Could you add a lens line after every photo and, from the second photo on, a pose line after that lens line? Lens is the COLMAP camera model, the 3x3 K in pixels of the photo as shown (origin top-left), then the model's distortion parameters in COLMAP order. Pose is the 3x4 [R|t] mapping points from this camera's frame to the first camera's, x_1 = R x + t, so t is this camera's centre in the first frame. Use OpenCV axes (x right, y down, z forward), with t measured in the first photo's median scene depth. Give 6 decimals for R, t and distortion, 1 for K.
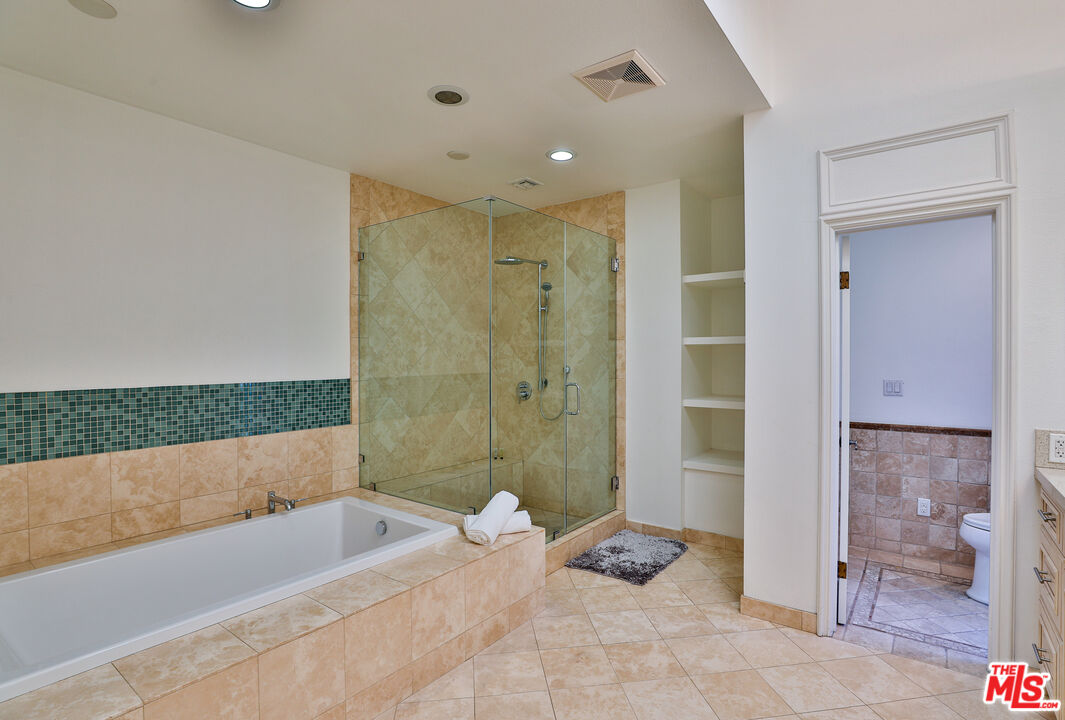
lens RADIAL K [[529.3, 0, 545.8], [0, 529.3, 358.5], [0, 0, 1]] dist [-0.033915, 0.010232]
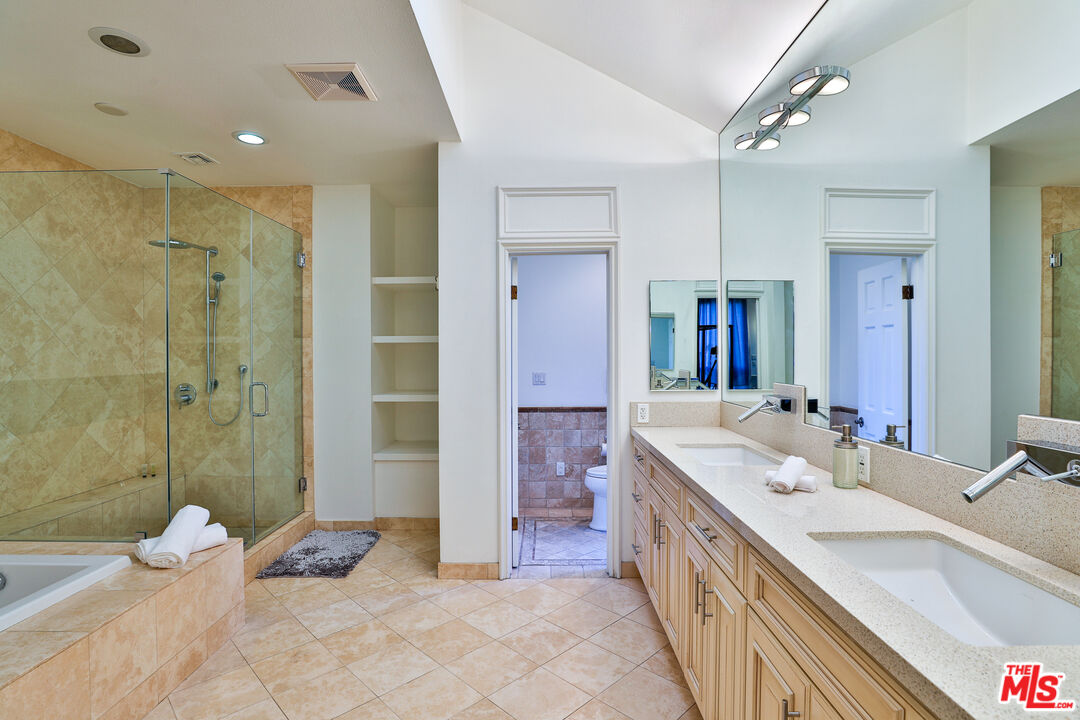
lens RADIAL K [[531.6, 0, 541.4], [0, 531.6, 358.0], [0, 0, 1]] dist [-0.030547, 0.012013]
pose [[0.807097, -0.005575, 0.590392, -0.122331], [0.005468, 0.999983, 0.001966, 0.004541], [-0.590393, 0.001642, 0.807114, -0.061837]]
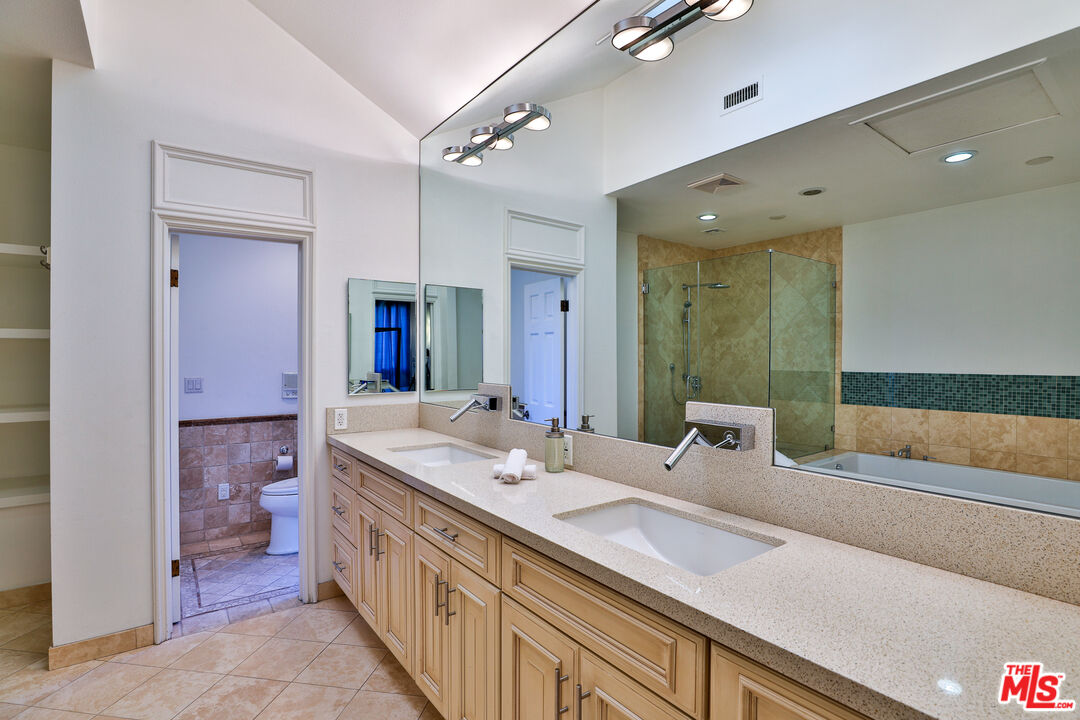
lens RADIAL K [[531.6, 0, 537.9], [0, 531.6, 356.5], [0, 0, 1]] dist [-0.030547, 0.012013]
pose [[0.301961, -0.000106, 0.953320, -0.167874], [0.003903, 0.999992, -0.001125, 0.003711], [-0.953312, 0.004060, 0.301959, 0.032247]]
